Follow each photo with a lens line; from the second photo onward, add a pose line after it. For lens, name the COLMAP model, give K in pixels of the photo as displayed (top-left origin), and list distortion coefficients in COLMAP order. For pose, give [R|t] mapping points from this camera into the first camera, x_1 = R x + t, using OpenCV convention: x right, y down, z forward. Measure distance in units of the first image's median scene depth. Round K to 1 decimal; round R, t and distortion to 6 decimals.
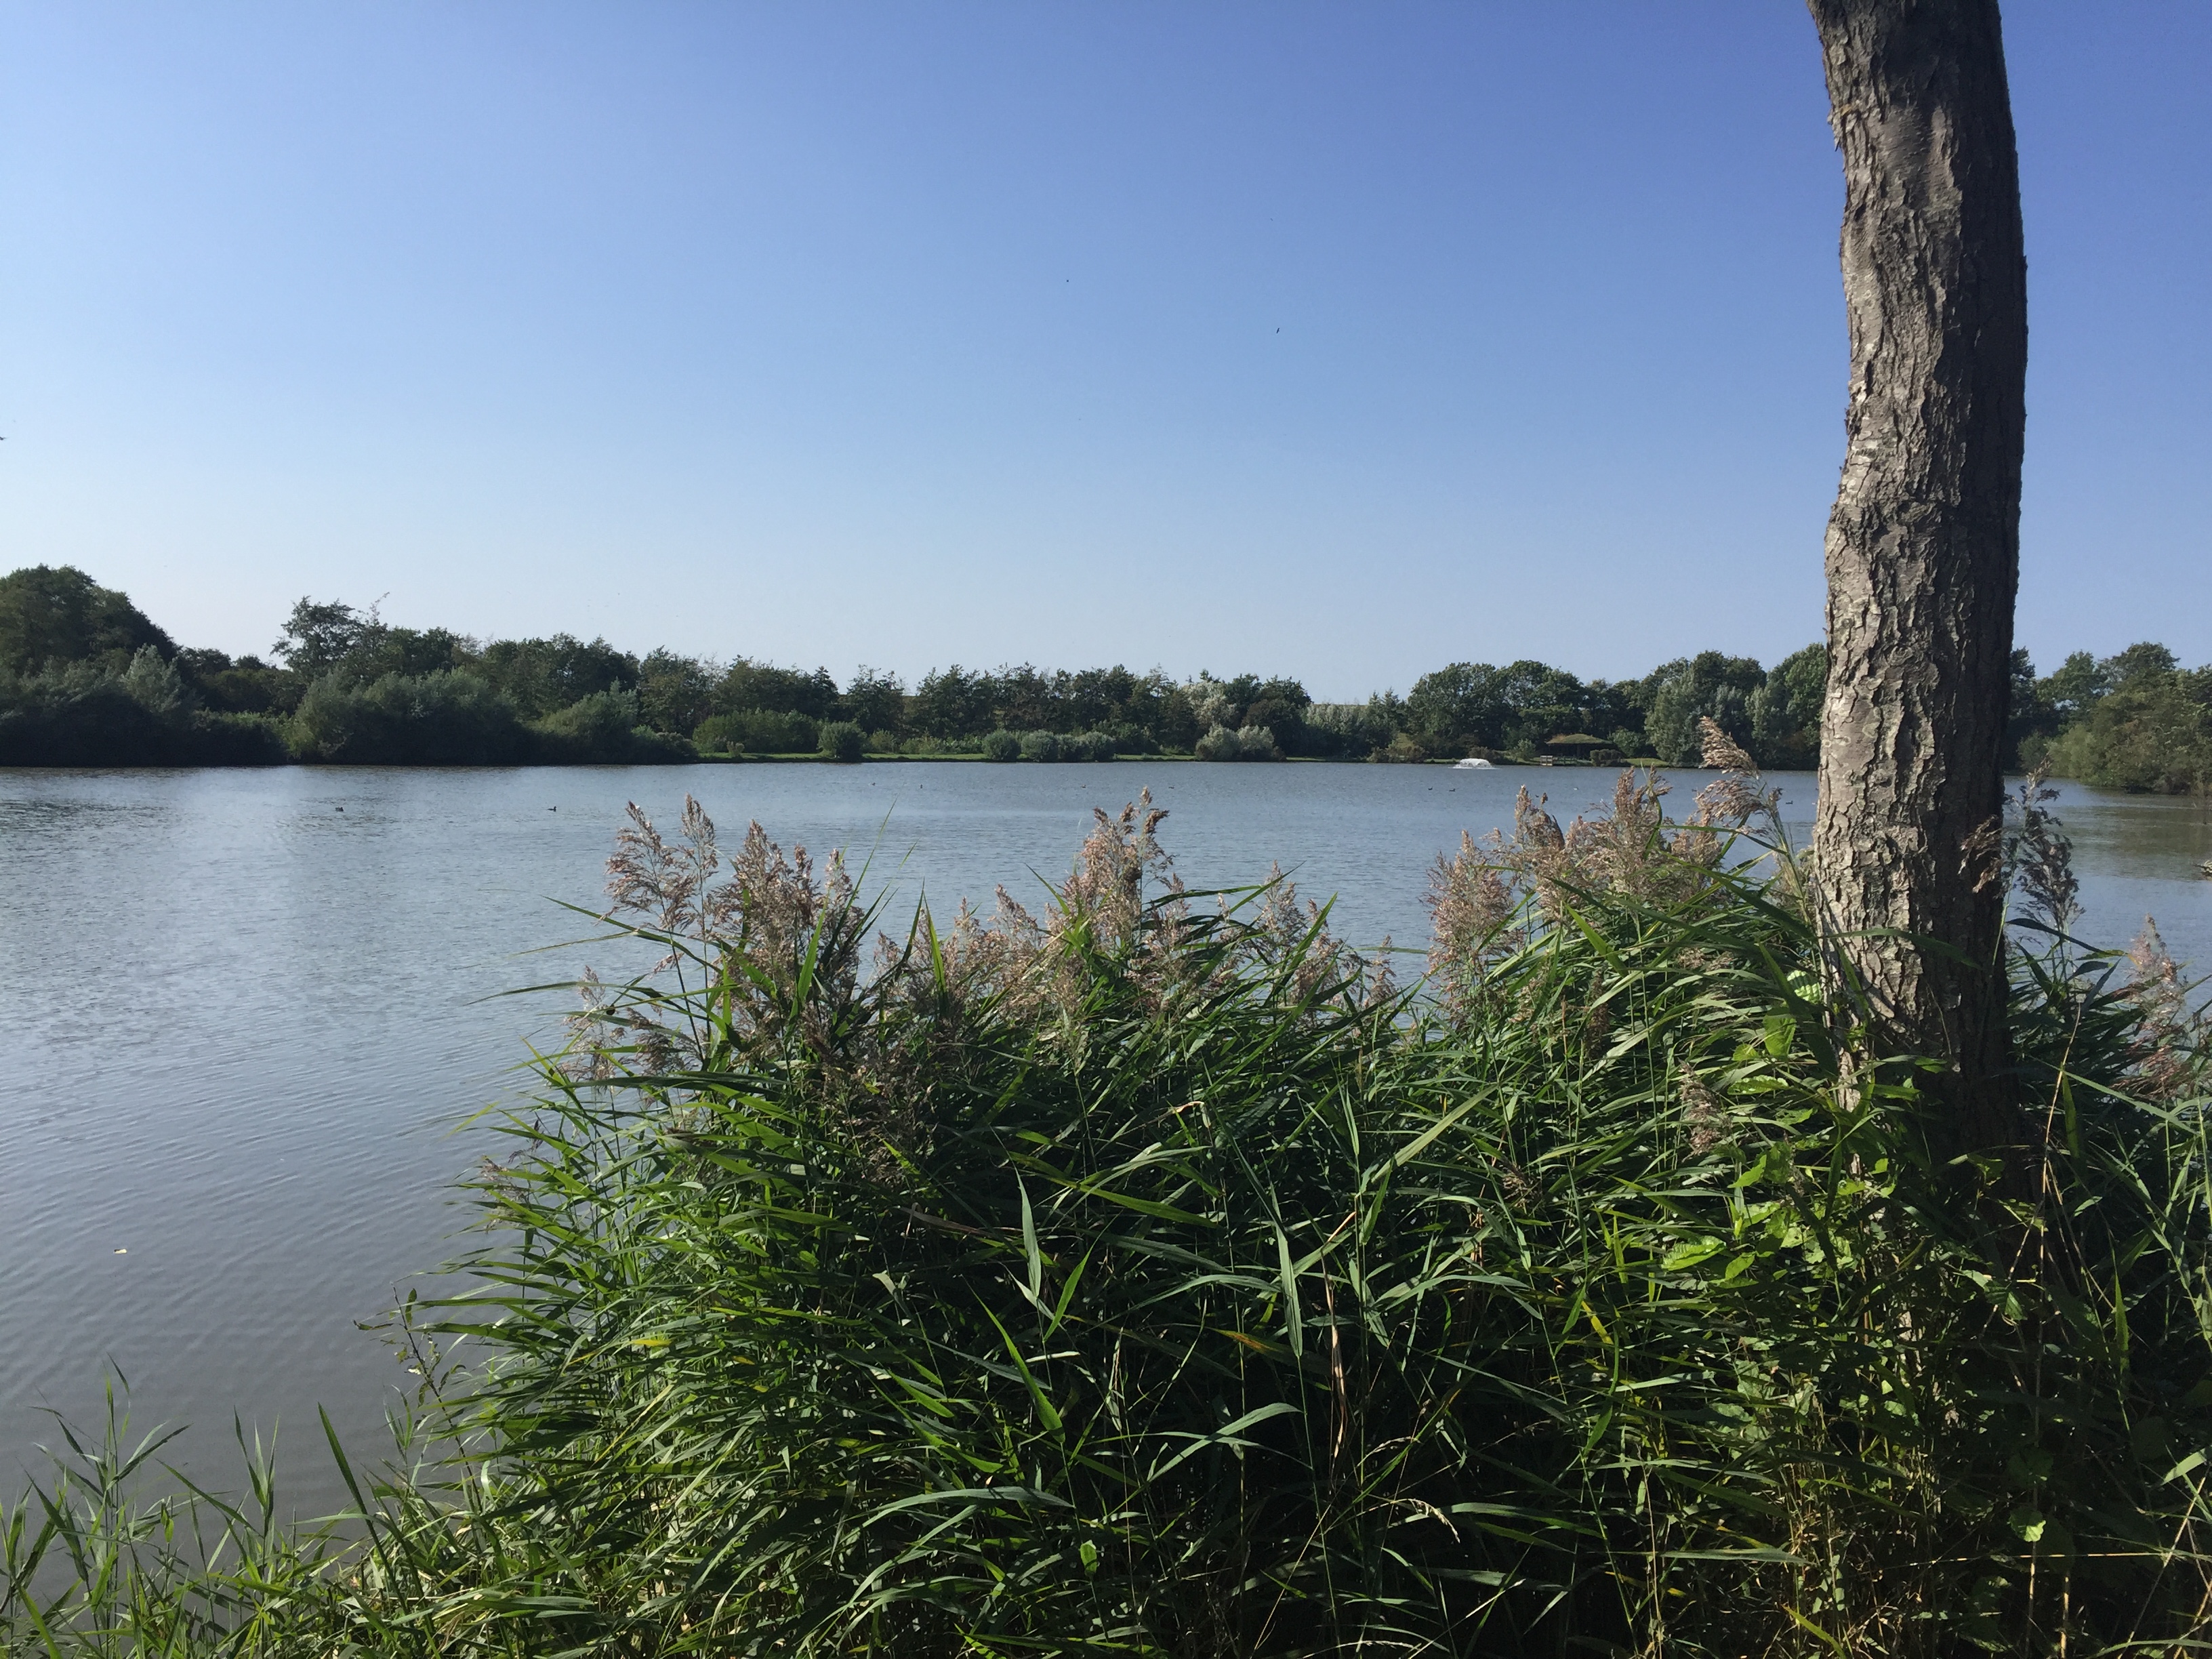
lens RADIAL K [[1860.4, 0, 1111.8], [0, 1860.4, 826.0], [0, 0, 1]] dist [0.048230, -0.037584]
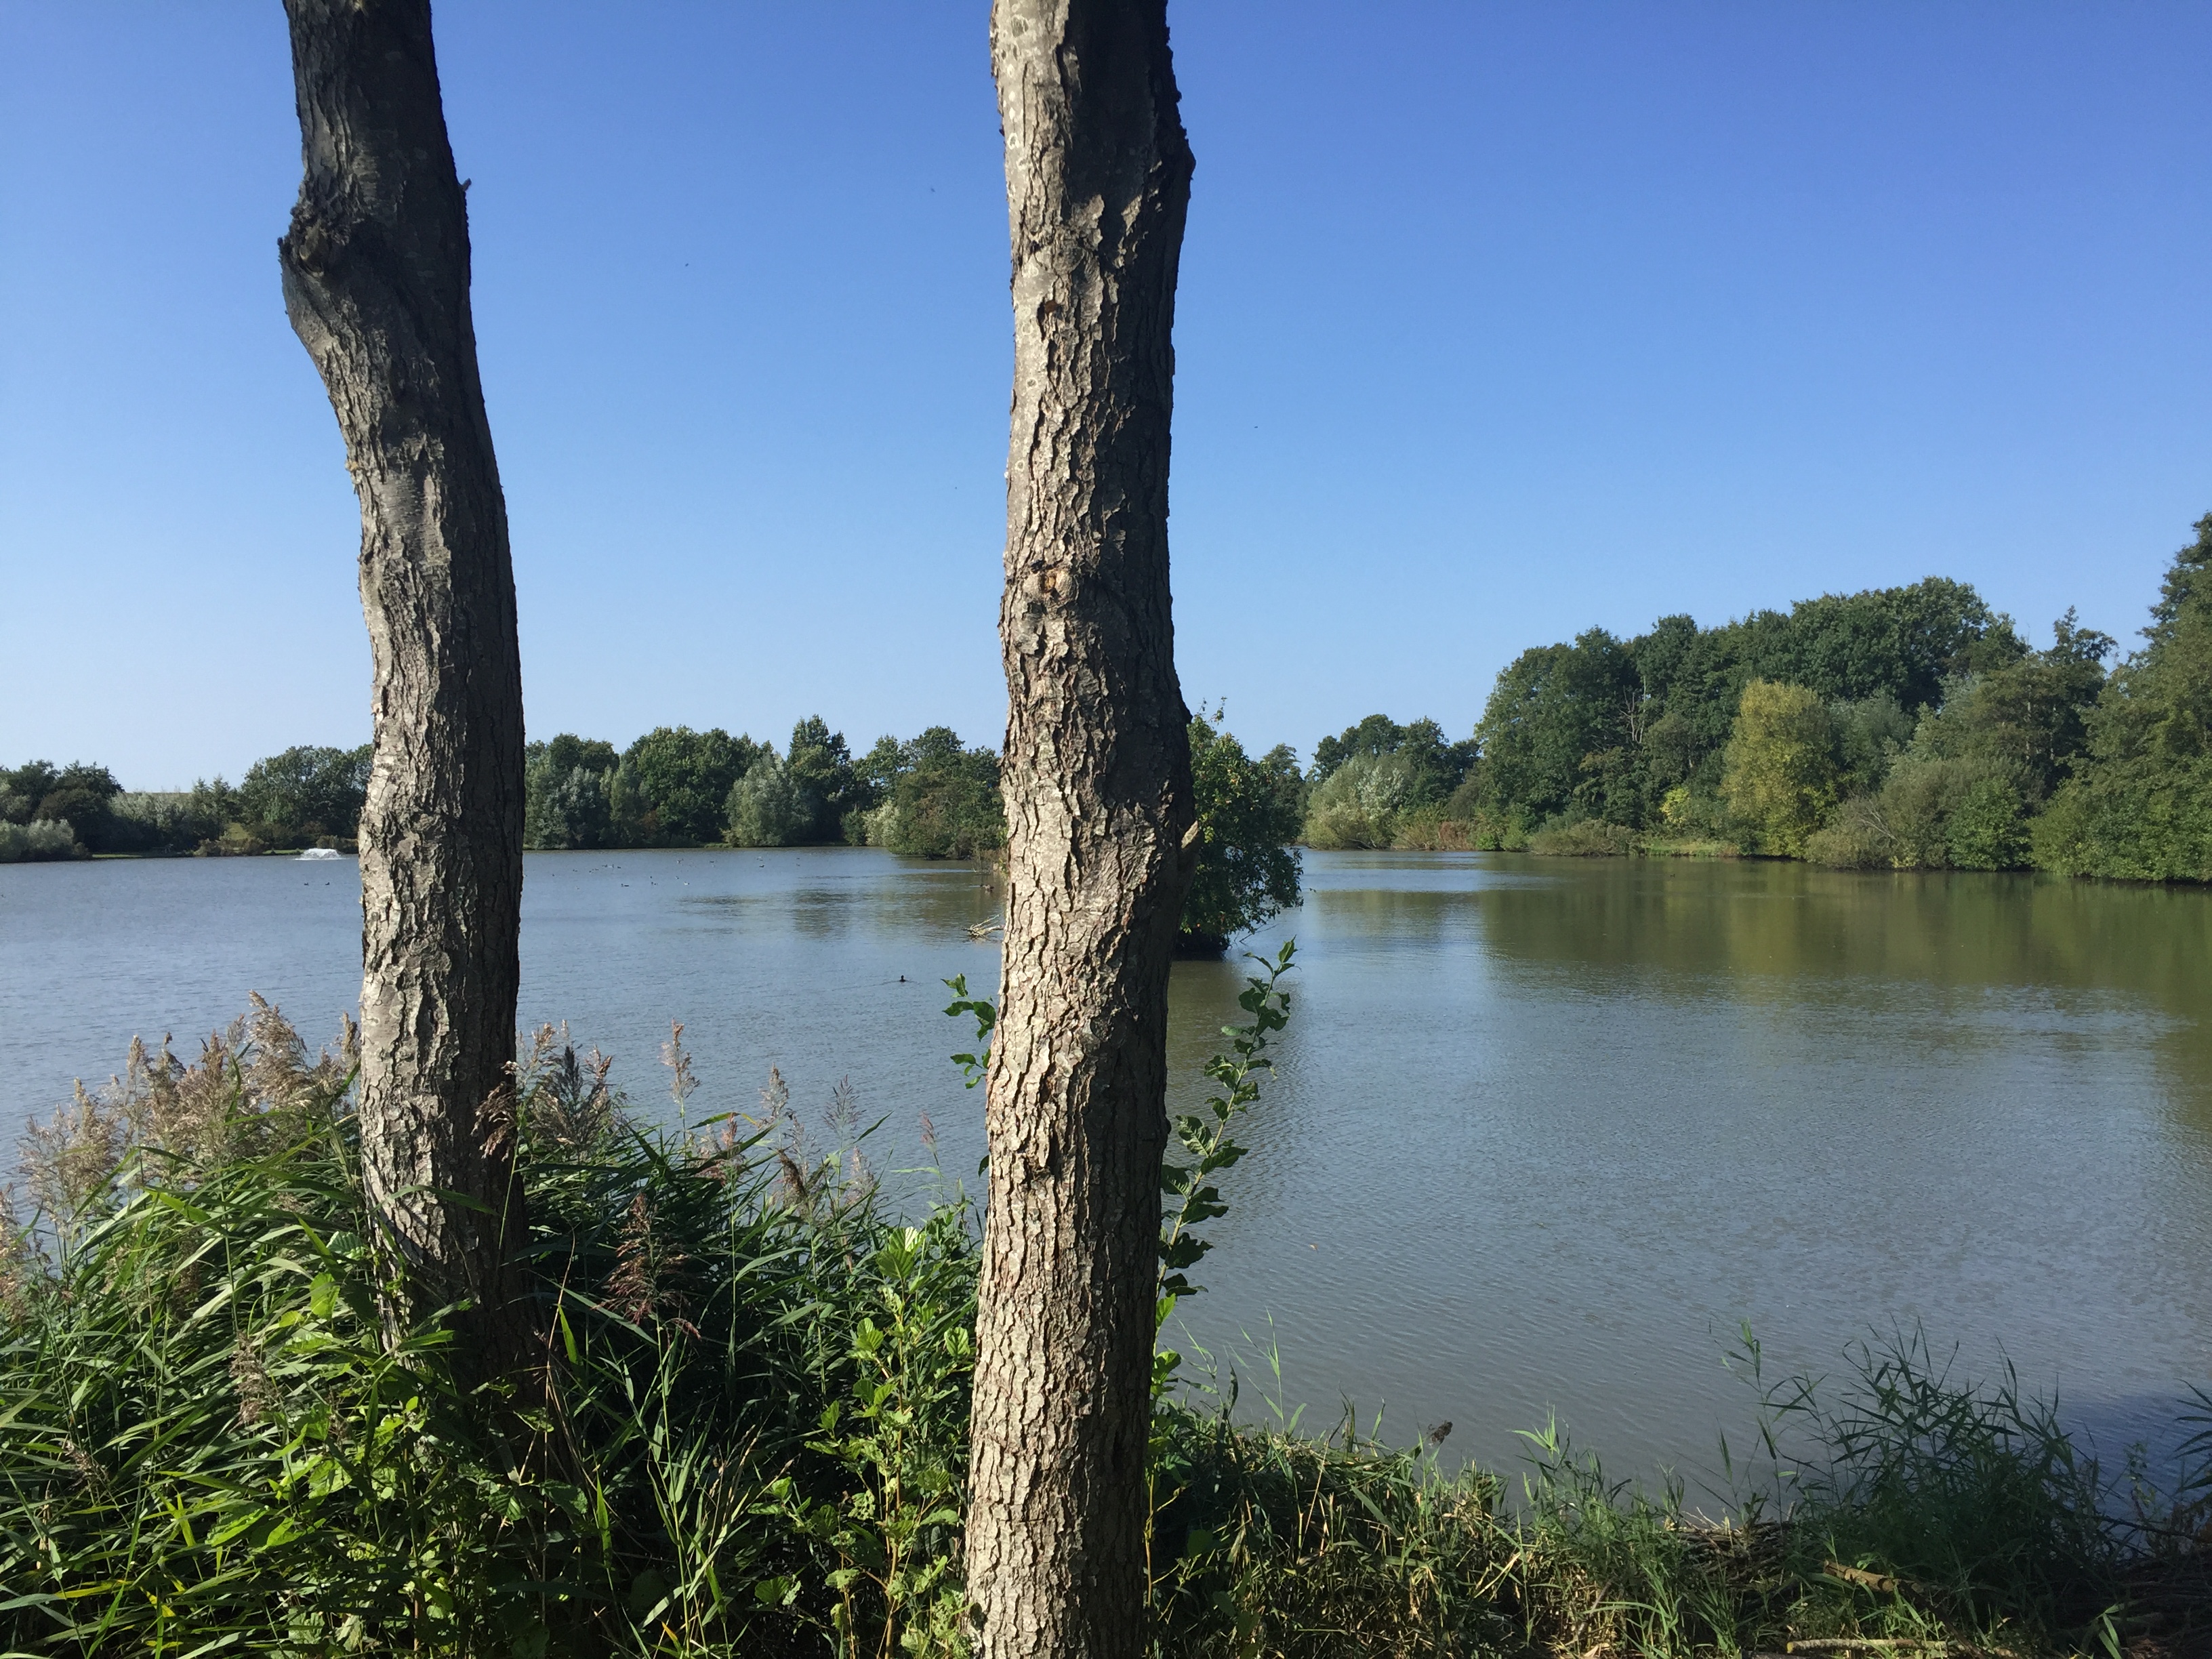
lens RADIAL K [[1860.4, 0, 1093.0], [0, 1860.4, 819.7], [0, 0, 1]] dist [0.048230, -0.037584]
pose [[0.836076, -0.027363, 0.547931, 0.138828], [0.052135, 0.998198, -0.029702, -0.111503], [-0.546131, 0.053399, 0.835996, -0.187354]]
